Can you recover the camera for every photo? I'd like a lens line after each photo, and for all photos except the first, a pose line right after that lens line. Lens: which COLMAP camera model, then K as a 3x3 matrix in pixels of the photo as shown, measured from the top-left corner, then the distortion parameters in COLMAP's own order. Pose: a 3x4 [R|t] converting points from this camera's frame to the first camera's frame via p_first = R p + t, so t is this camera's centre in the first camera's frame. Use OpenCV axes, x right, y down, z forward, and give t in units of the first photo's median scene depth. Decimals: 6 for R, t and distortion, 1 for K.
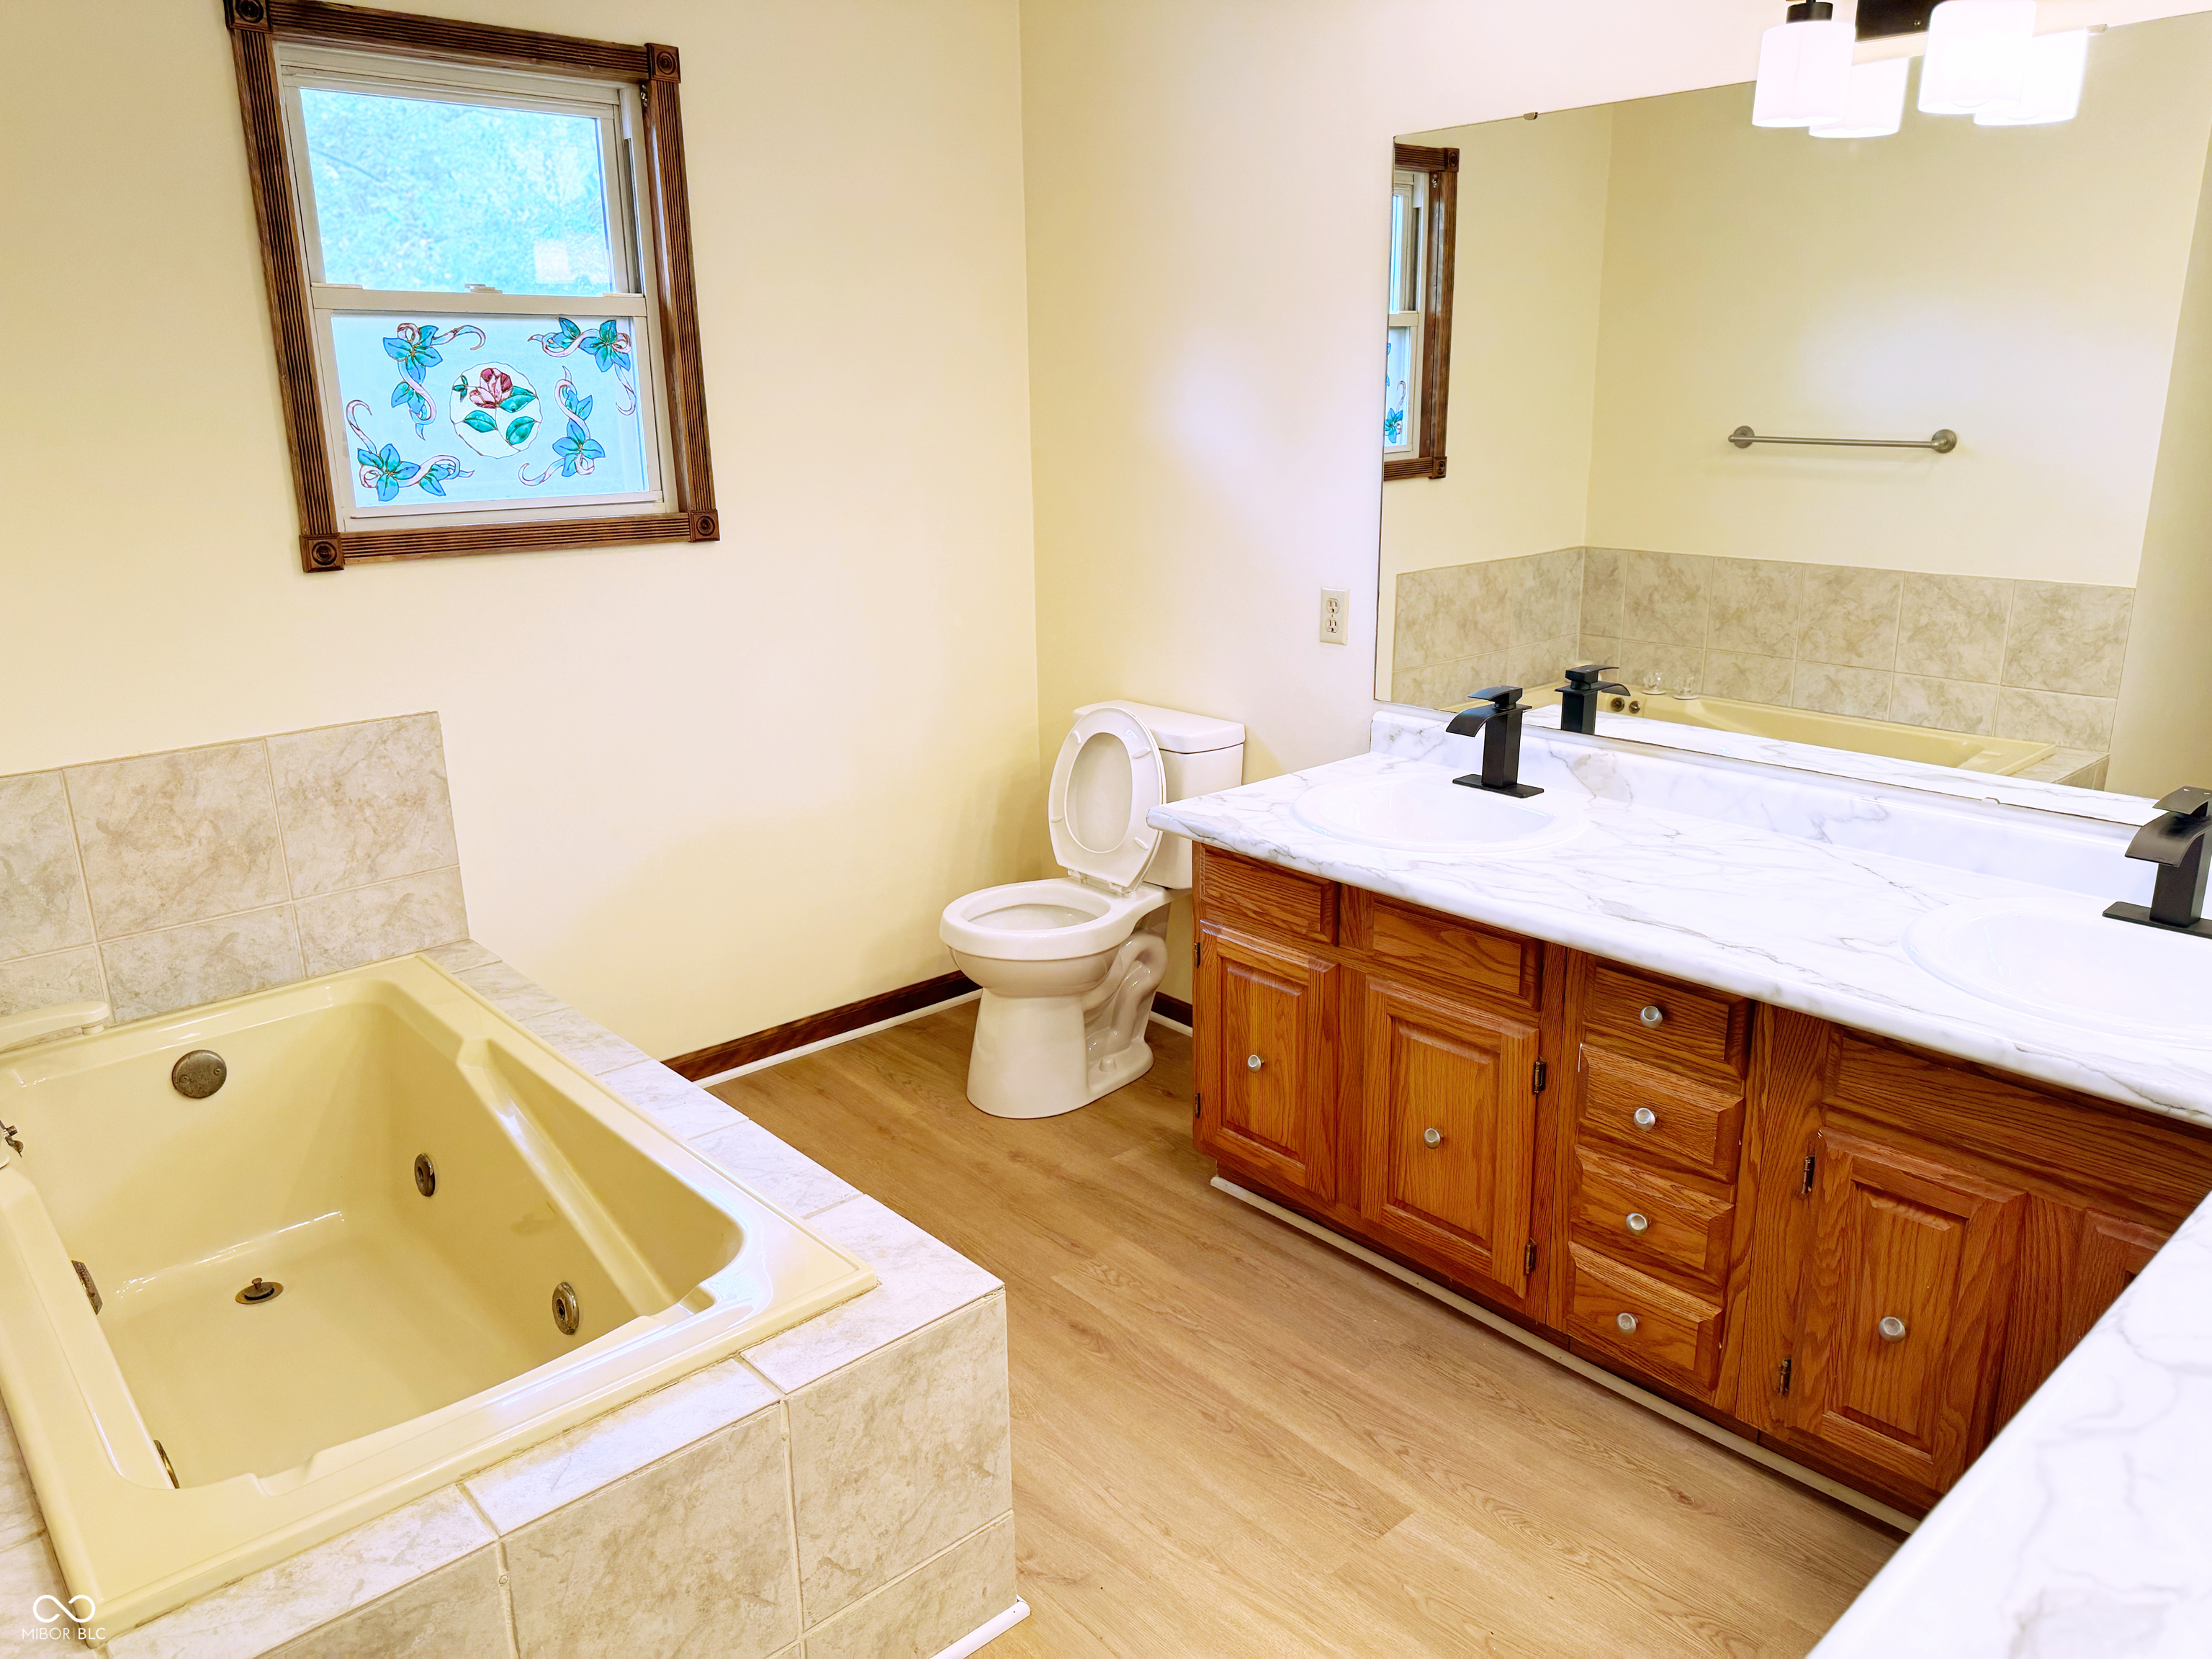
lens RADIAL K [[1554.1, 0, 1106.0], [0, 1554.1, 829.5], [0, 0, 1]] dist [0.097092, -0.145379]
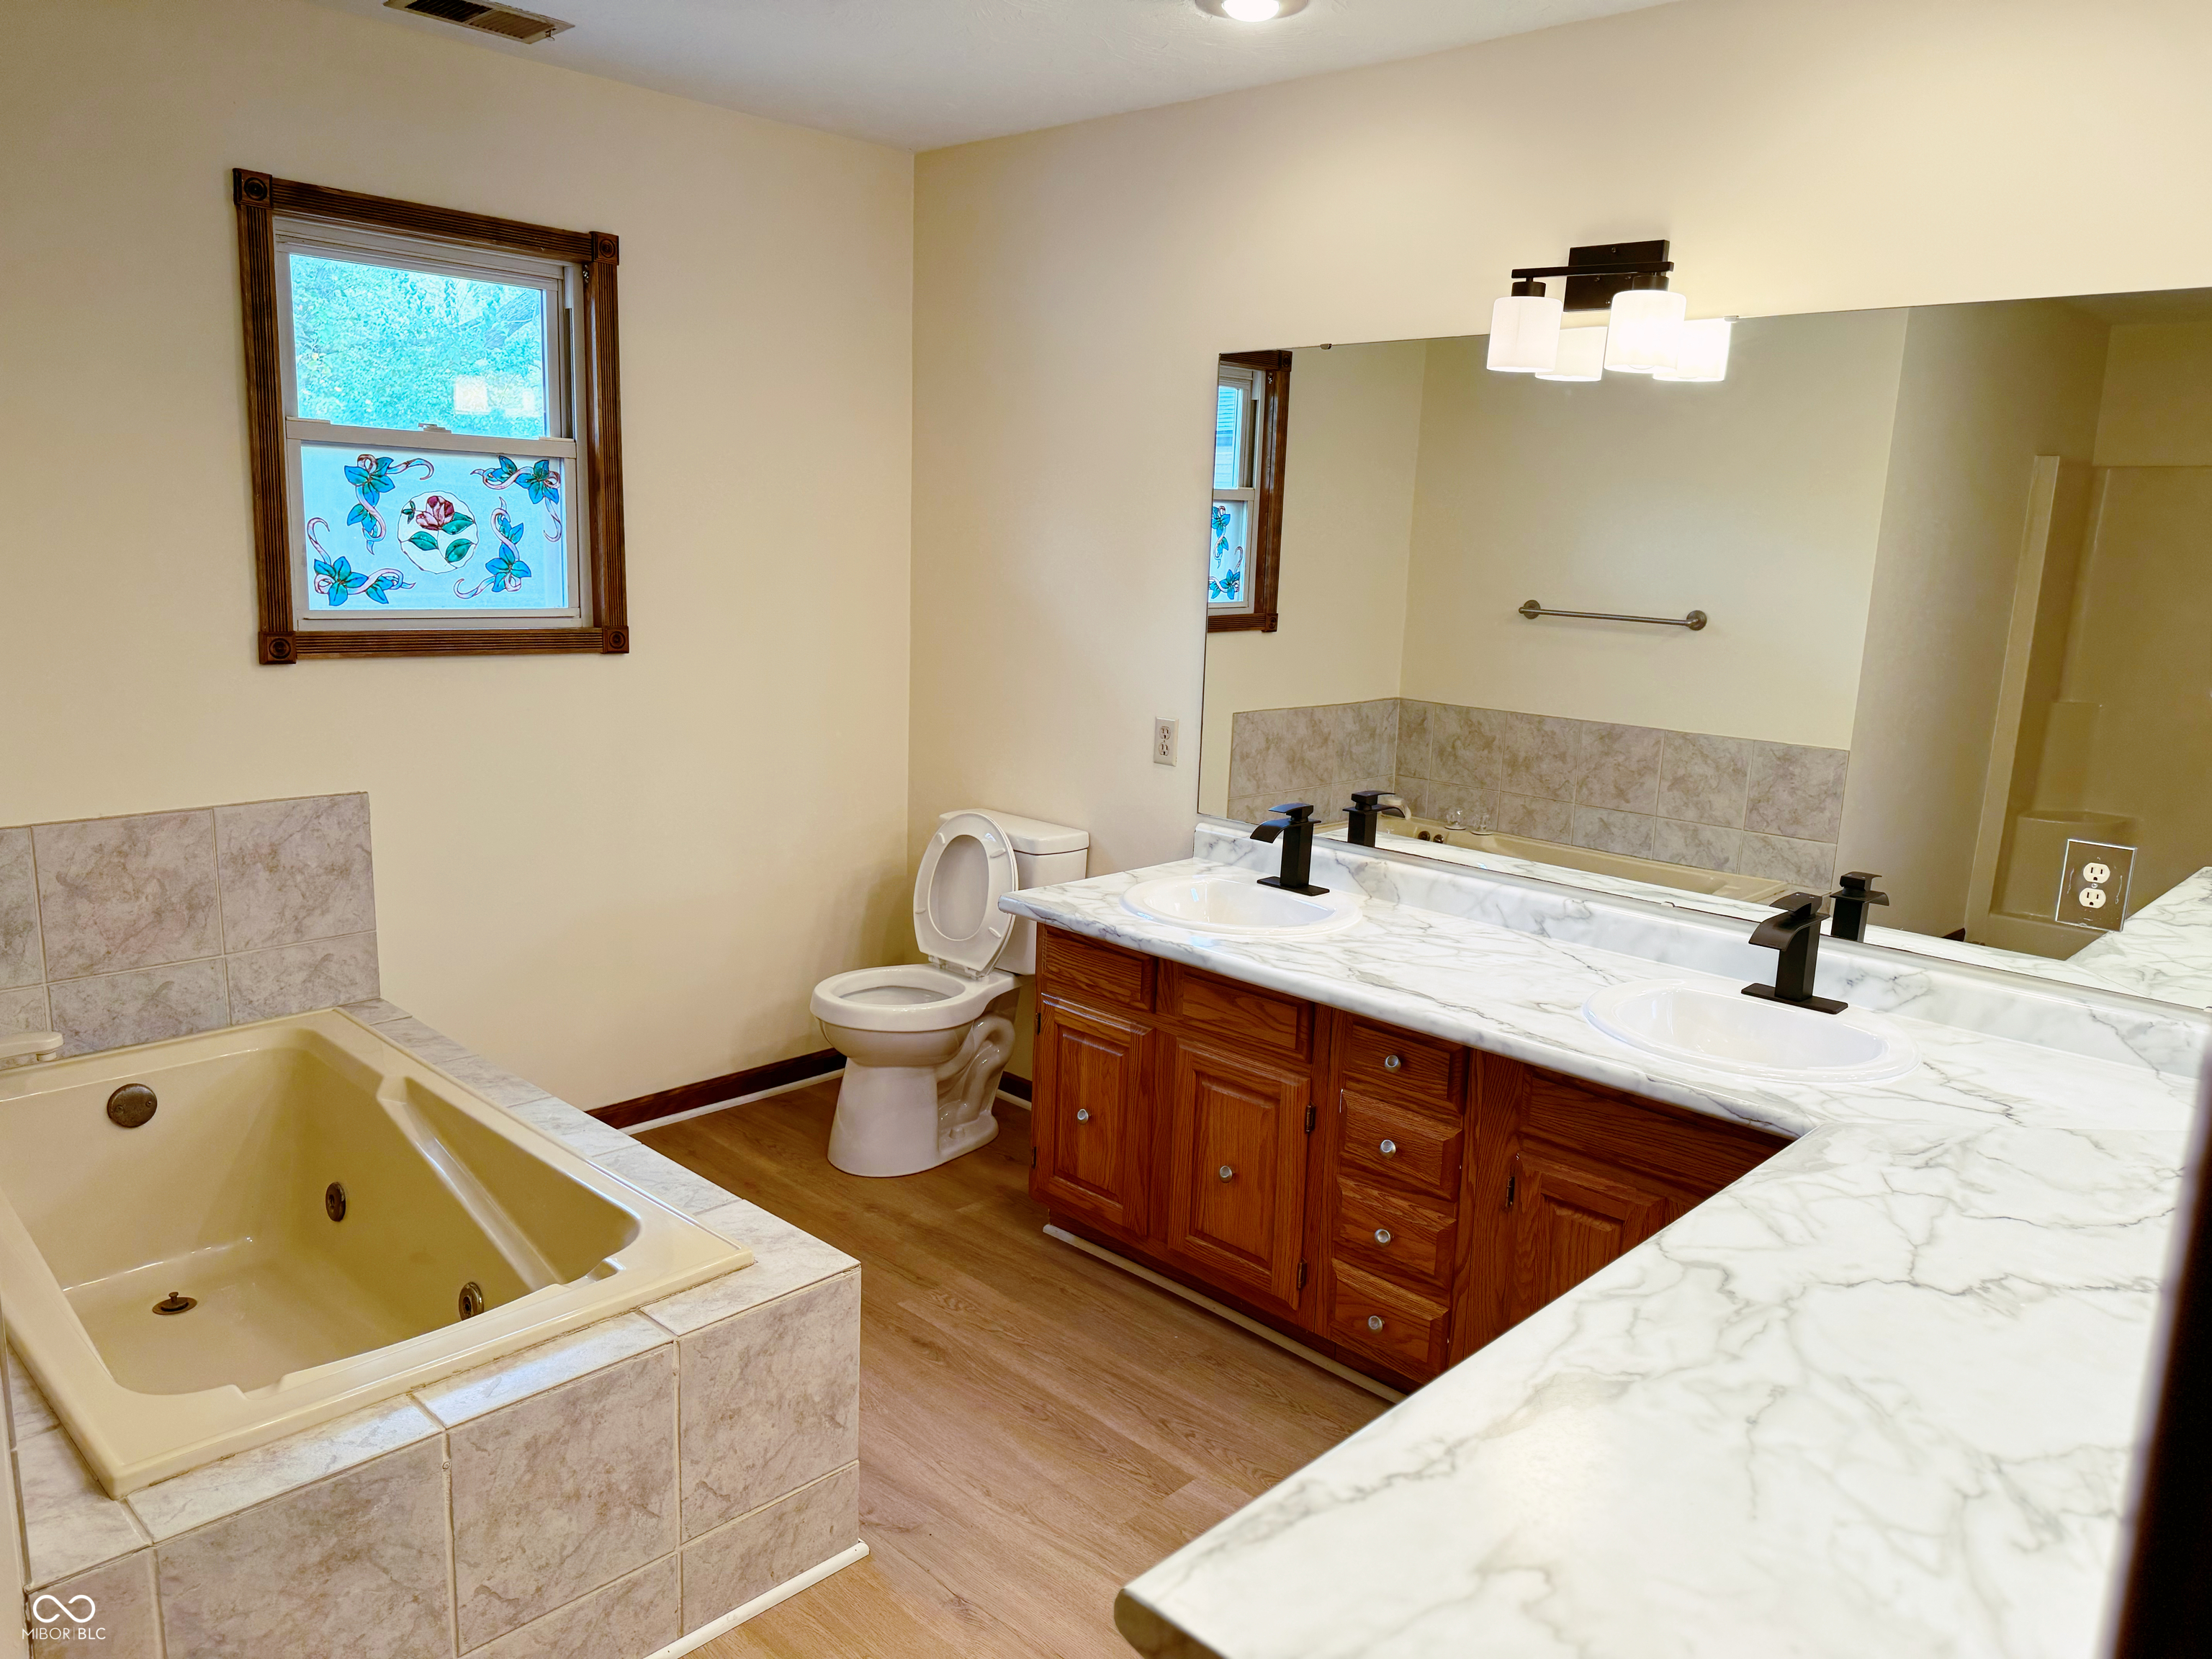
lens RADIAL K [[1554.1, 0, 1106.0], [0, 1554.1, 829.5], [0, 0, 1]] dist [0.097092, -0.145379]
pose [[0.995797, 0.036884, 0.083835, 0.007356], [-0.029538, 0.995750, -0.087232, 0.038348], [-0.086696, 0.084389, 0.992654, -0.178259]]
